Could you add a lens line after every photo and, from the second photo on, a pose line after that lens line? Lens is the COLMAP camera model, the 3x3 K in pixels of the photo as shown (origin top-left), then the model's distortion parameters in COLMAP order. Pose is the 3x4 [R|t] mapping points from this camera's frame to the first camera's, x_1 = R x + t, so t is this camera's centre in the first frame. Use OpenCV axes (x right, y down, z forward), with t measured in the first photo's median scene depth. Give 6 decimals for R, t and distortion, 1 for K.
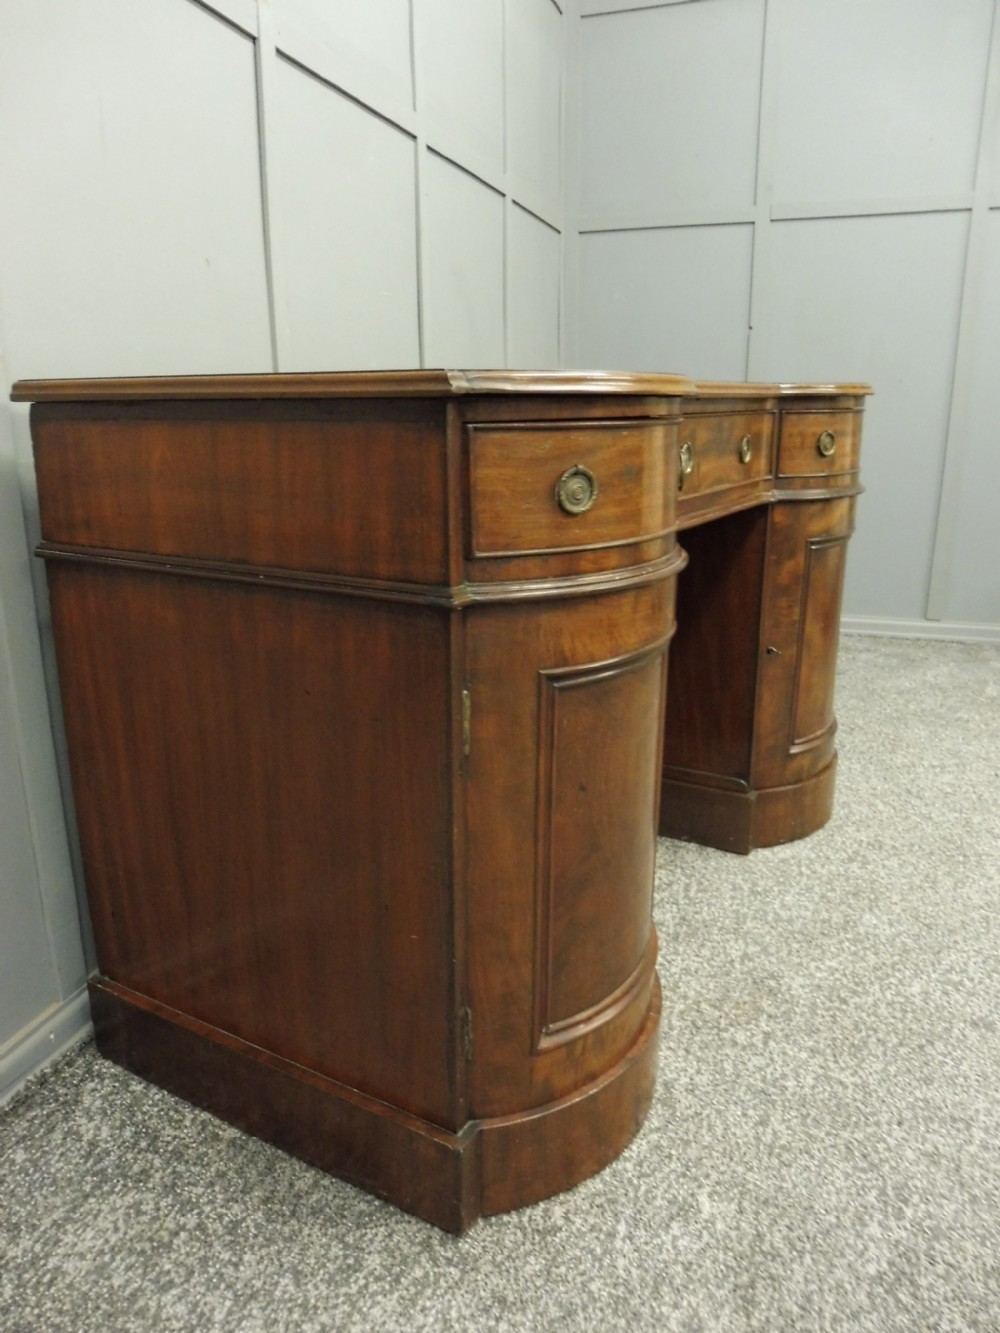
lens RADIAL K [[972.6, 0, 491.4], [0, 972.6, 664.3], [0, 0, 1]] dist [-0.055276, 0.022572]
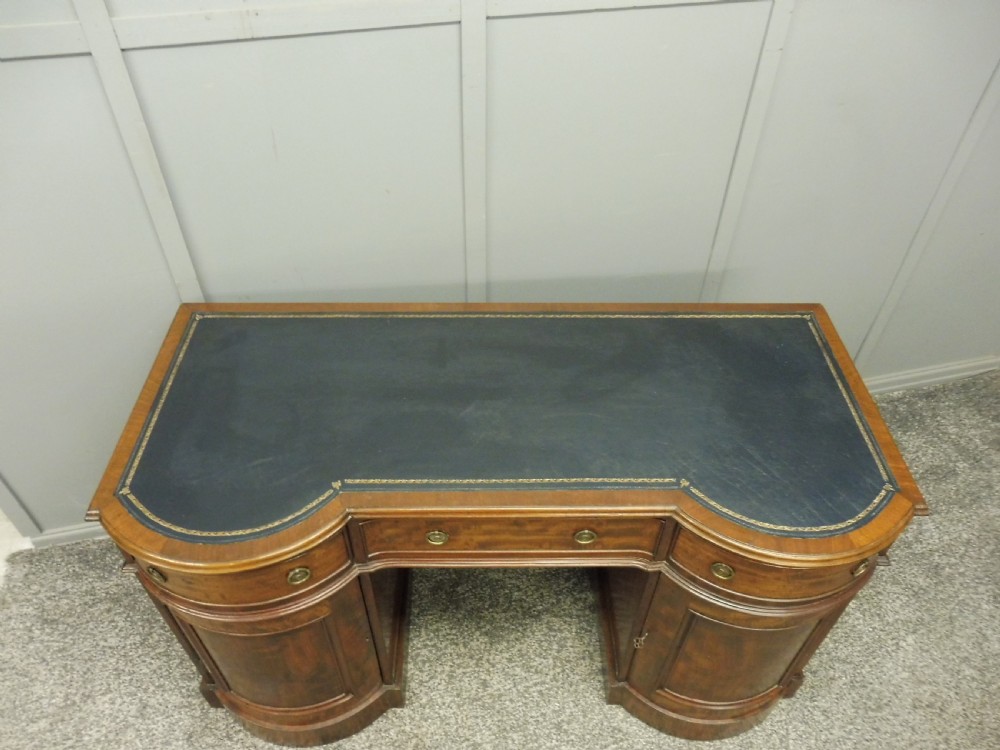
lens RADIAL K [[731.8, 0, 497.1], [0, 731.8, 376.7], [0, 0, 1]] dist [-0.046963, -0.000043]
pose [[0.526526, 0.604751, -0.597533, 0.719535], [-0.242304, 0.780445, 0.576363, -0.997625], [0.814898, -0.158685, 0.557458, 0.529195]]
